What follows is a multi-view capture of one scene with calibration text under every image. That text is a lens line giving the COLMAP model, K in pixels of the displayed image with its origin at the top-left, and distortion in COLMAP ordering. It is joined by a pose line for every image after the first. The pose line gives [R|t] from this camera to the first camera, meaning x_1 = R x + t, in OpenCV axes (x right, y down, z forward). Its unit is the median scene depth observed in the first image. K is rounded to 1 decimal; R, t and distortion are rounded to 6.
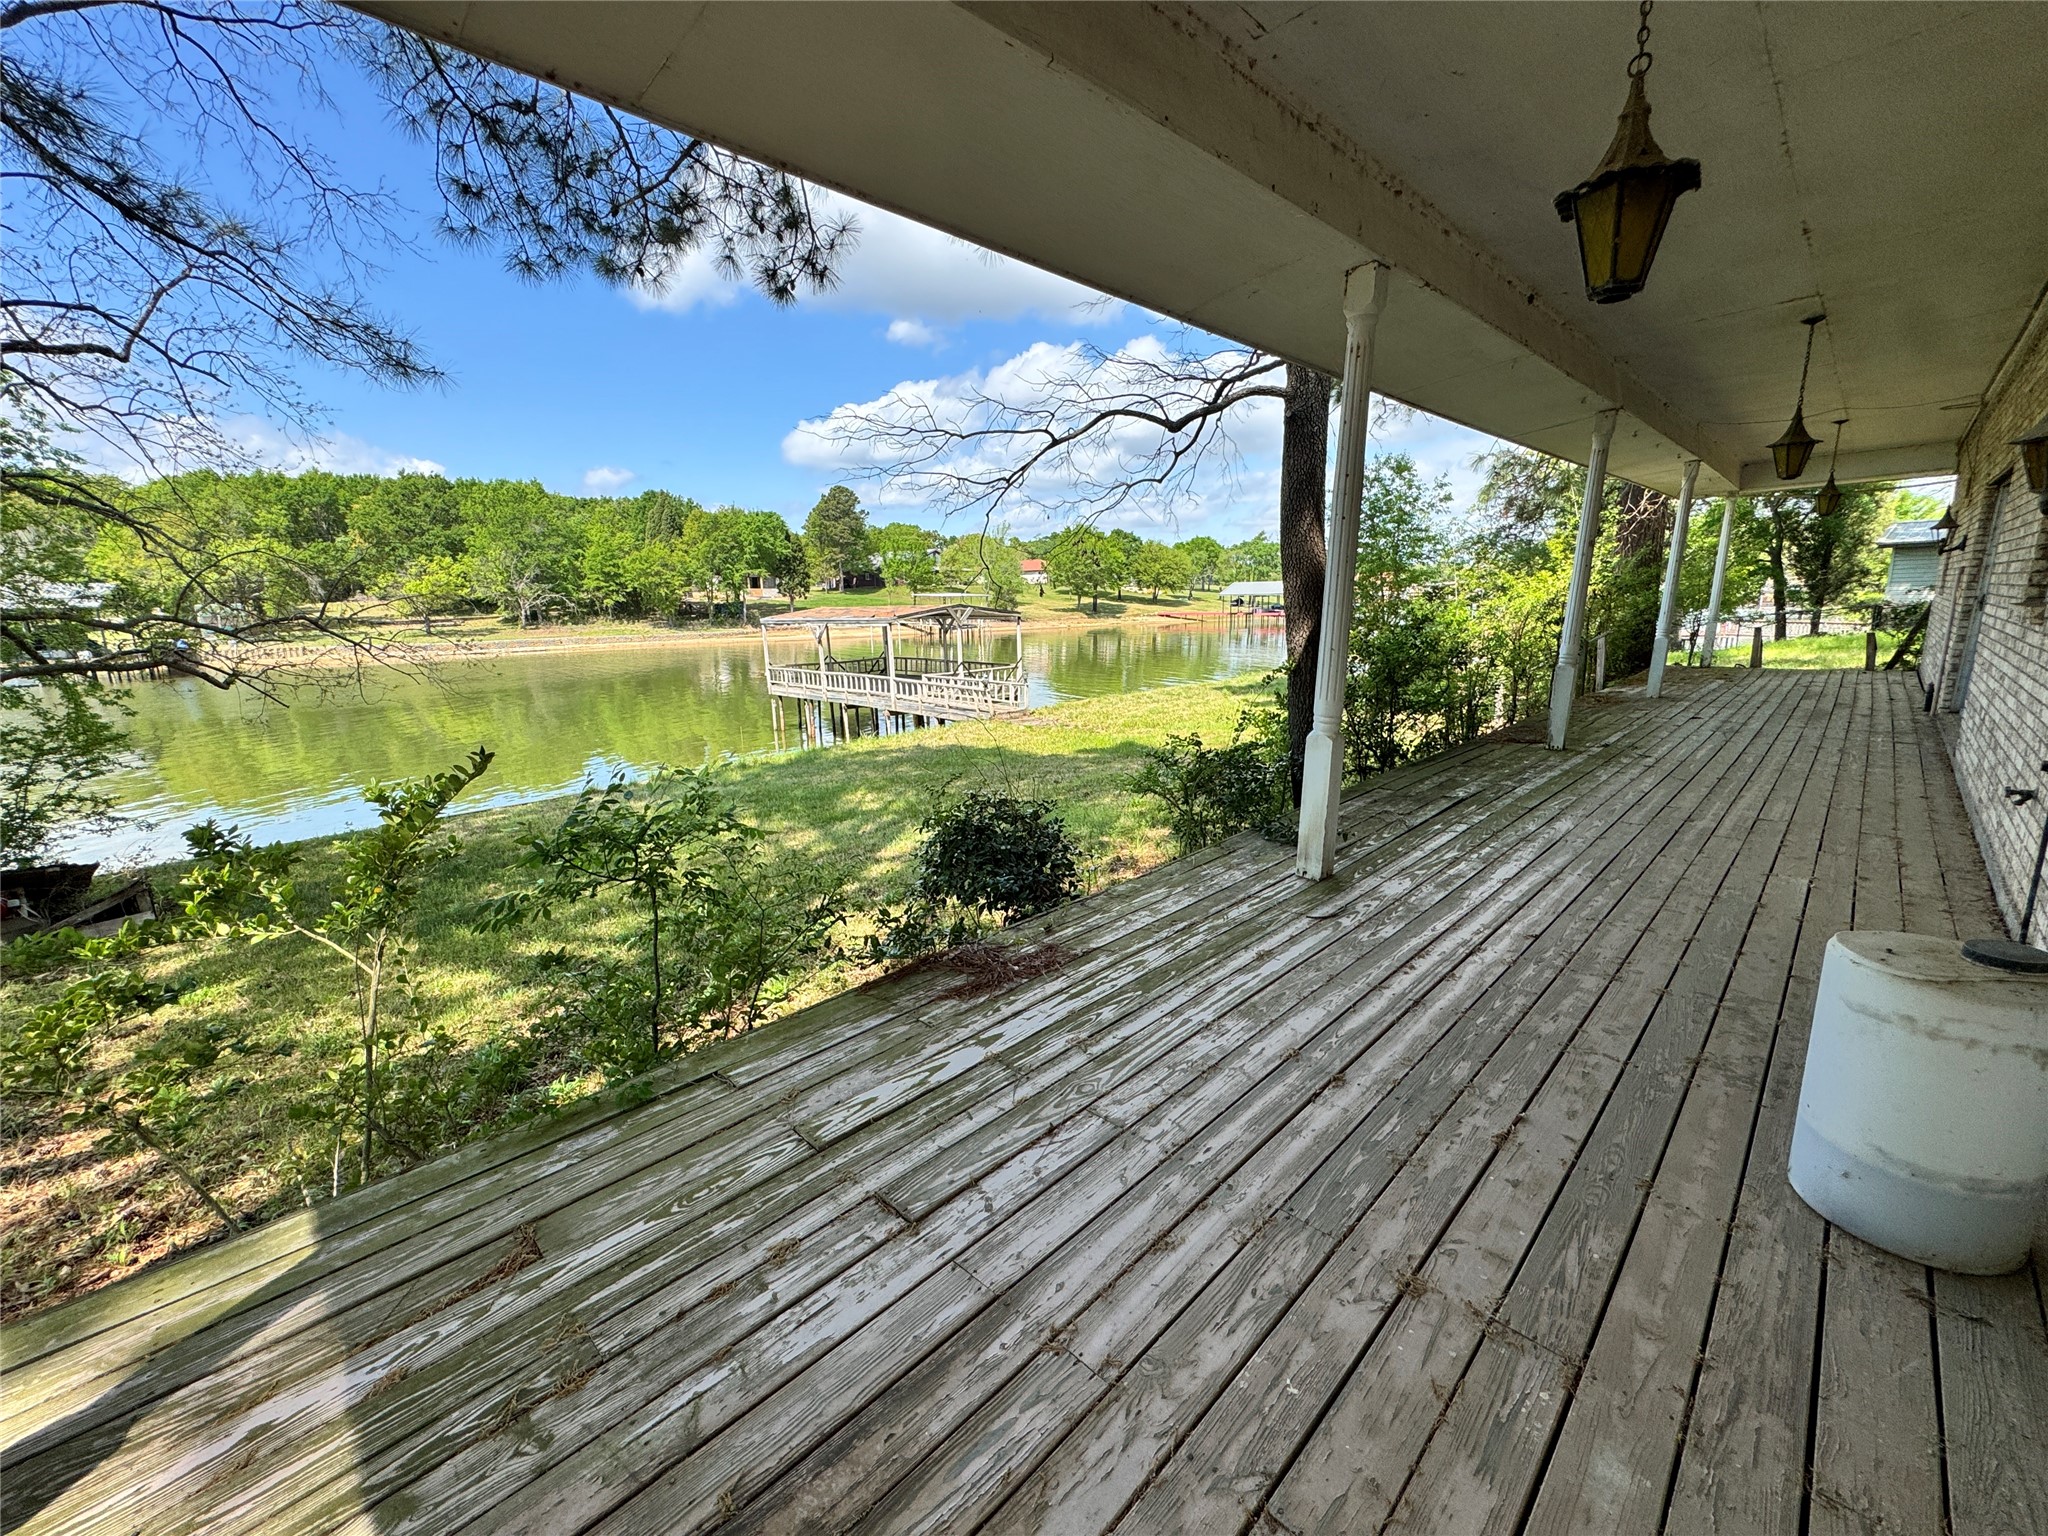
lens RADIAL K [[817.1, 0, 1026.5], [0, 817.1, 765.0], [0, 0, 1]] dist [0.001423, 0.000016]
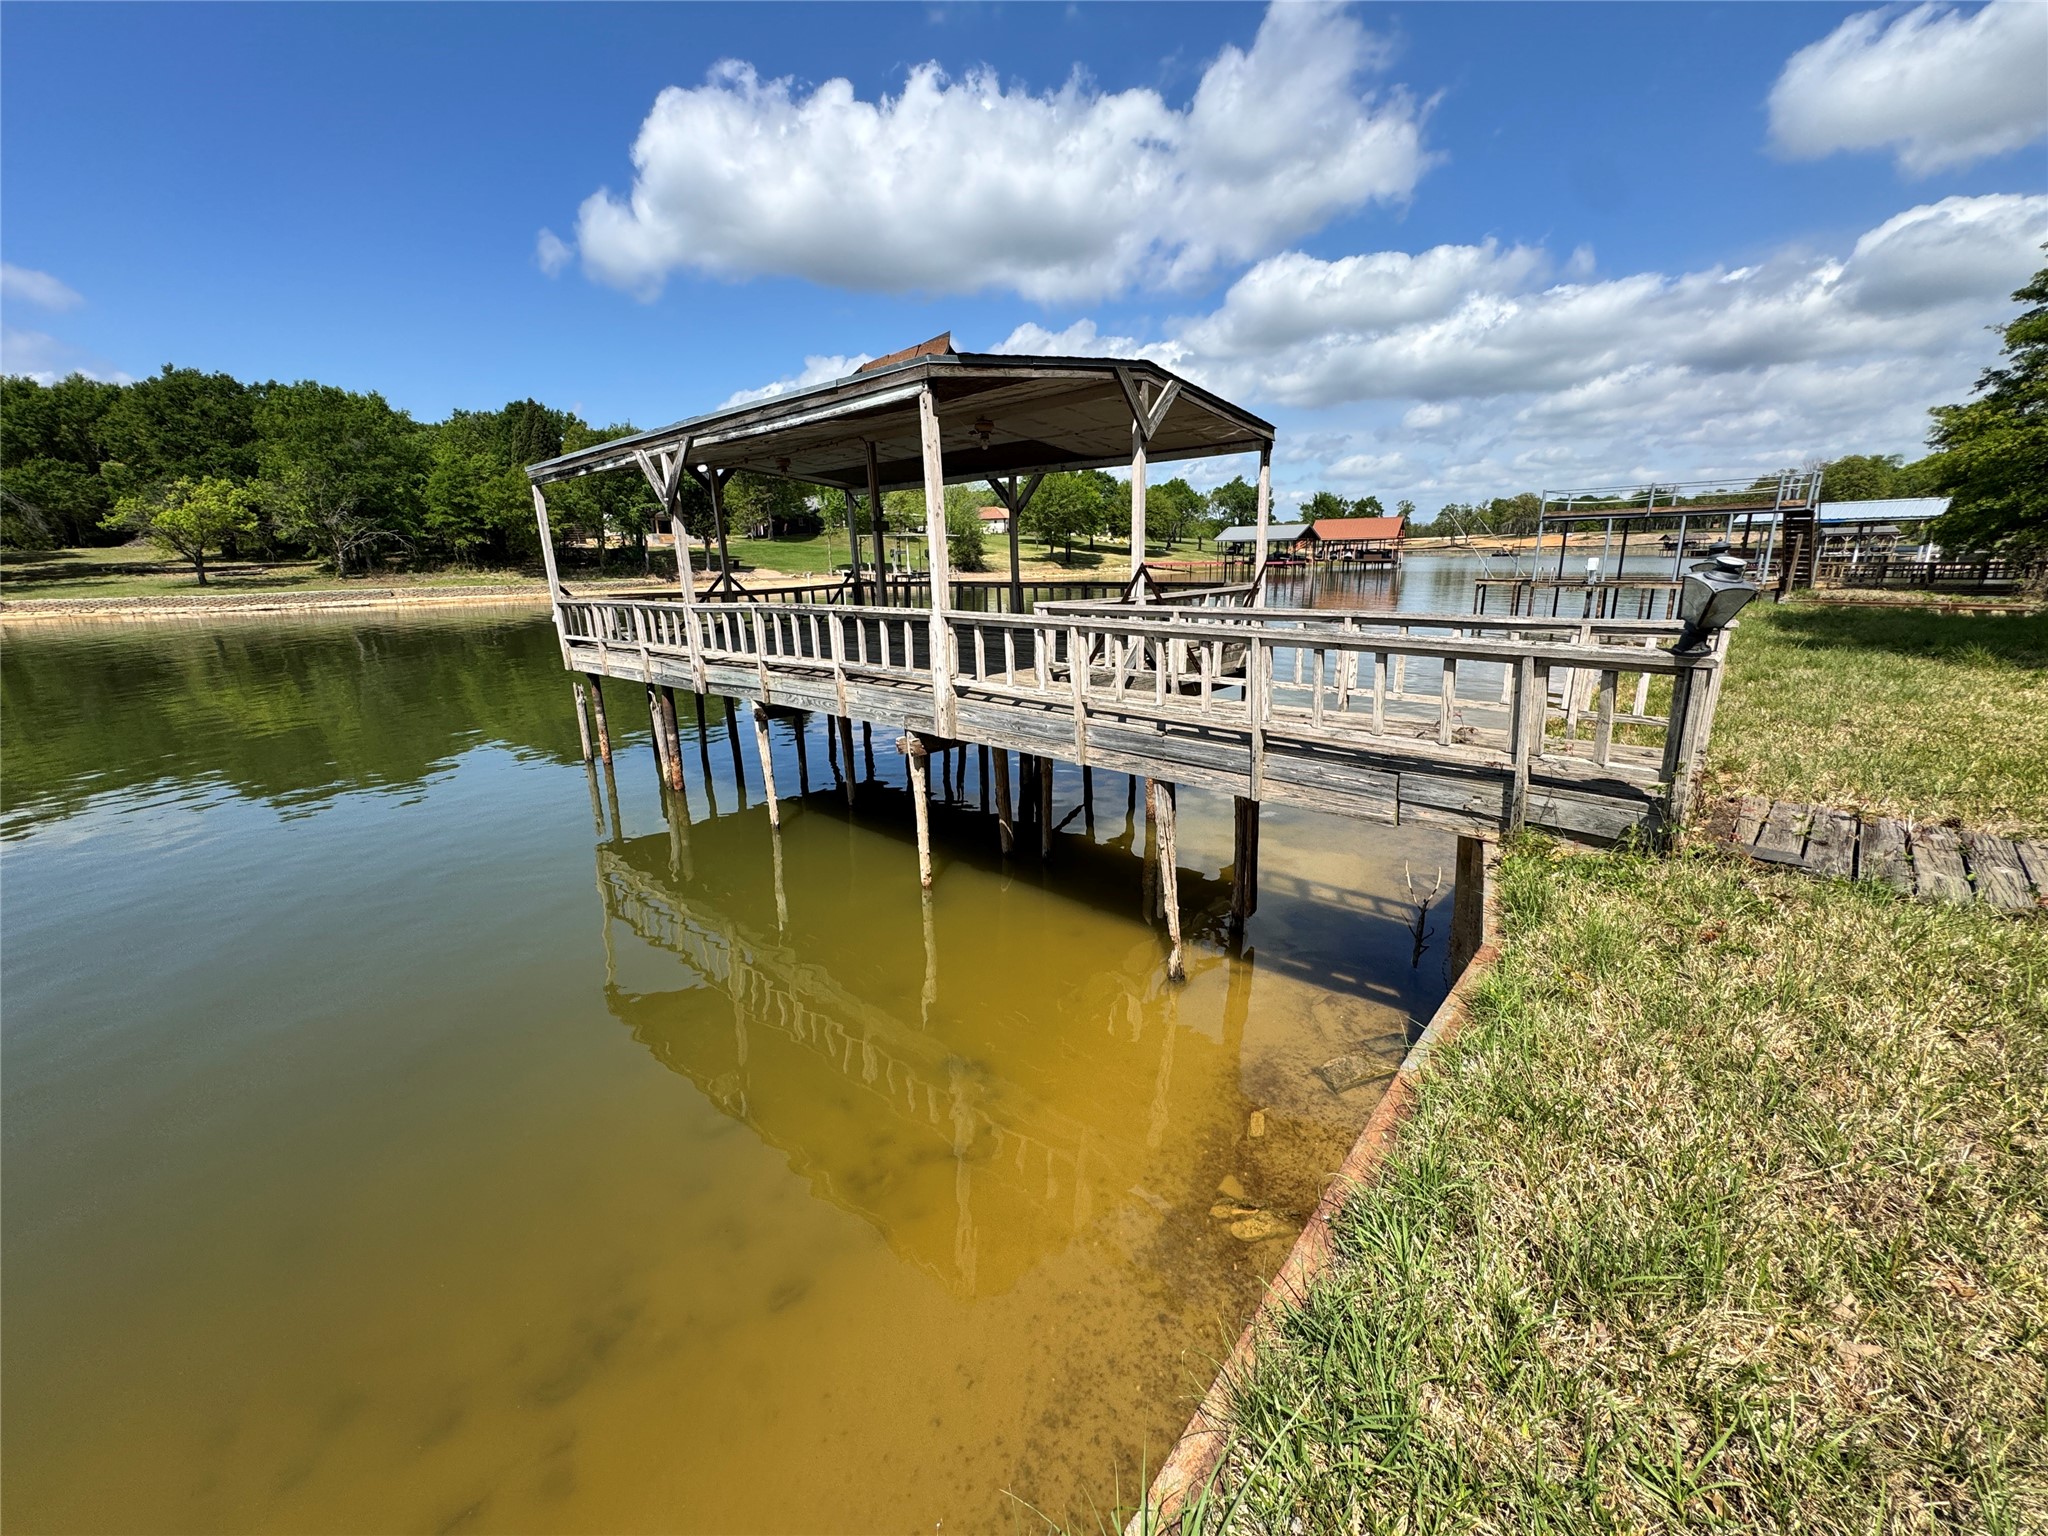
lens RADIAL K [[817.1, 0, 1022.1], [0, 817.1, 772.9], [0, 0, 1]] dist [0.001423, 0.000016]
pose [[0.997705, -0.017932, 0.065297, -0.037730], [0.014398, 0.998426, 0.054200, -0.016921], [-0.066166, -0.053136, 0.996393, 0.180340]]
